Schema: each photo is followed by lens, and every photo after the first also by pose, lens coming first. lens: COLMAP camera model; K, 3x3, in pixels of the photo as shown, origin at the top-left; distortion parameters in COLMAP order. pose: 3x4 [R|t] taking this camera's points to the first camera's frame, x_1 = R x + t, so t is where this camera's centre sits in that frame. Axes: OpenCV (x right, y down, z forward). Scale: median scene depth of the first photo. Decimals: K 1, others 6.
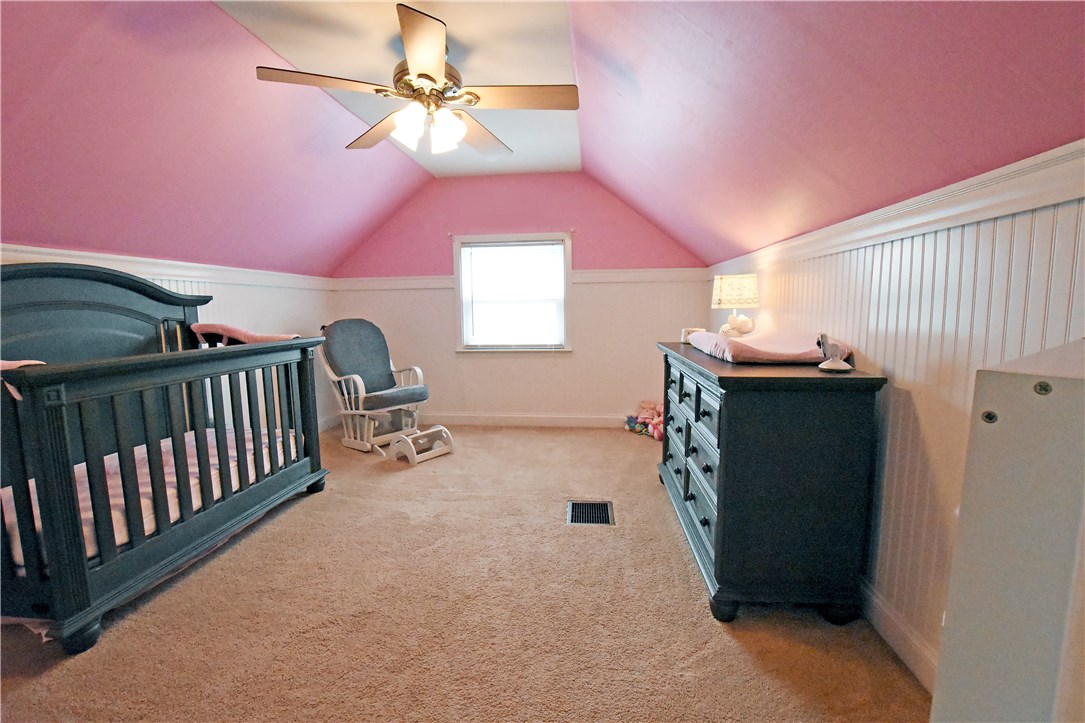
lens RADIAL K [[473.2, 0, 542.5], [0, 473.2, 361.5], [0, 0, 1]] dist [-0.002497, -0.000039]
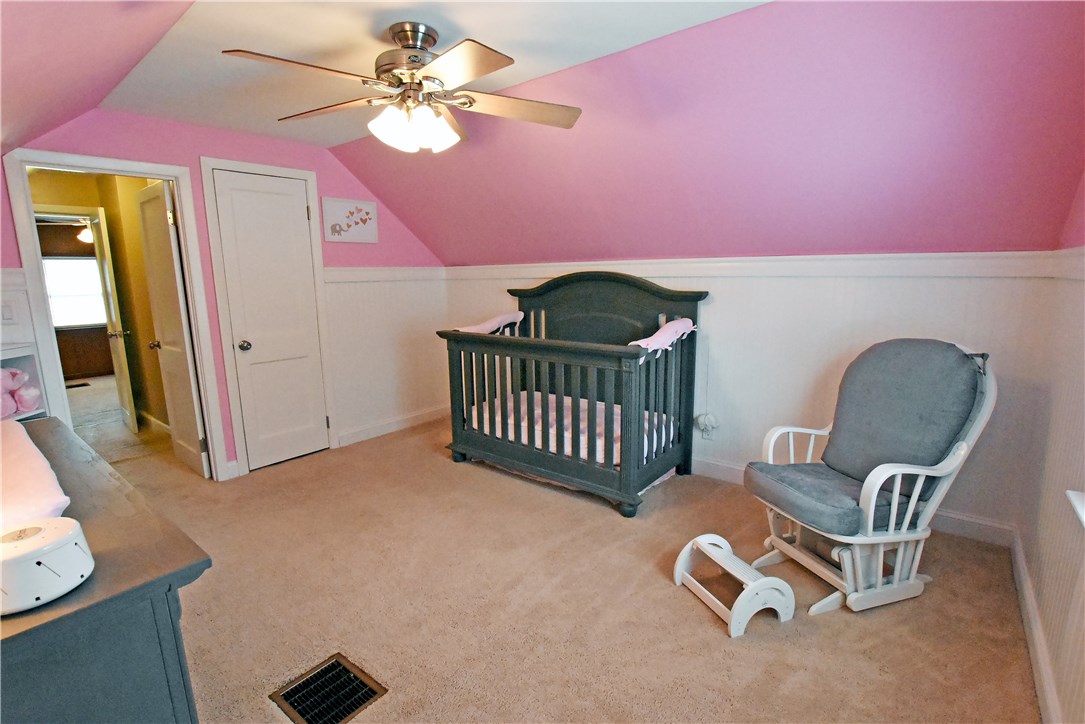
lens RADIAL K [[473.2, 0, 542.5], [0, 473.2, 362.0], [0, 0, 1]] dist [-0.002497, -0.000039]
pose [[-0.486172, 0.182842, -0.854521, 0.391356], [-0.083348, 0.963705, 0.253624, -0.267256], [0.869879, 0.194527, -0.453287, 1.454302]]
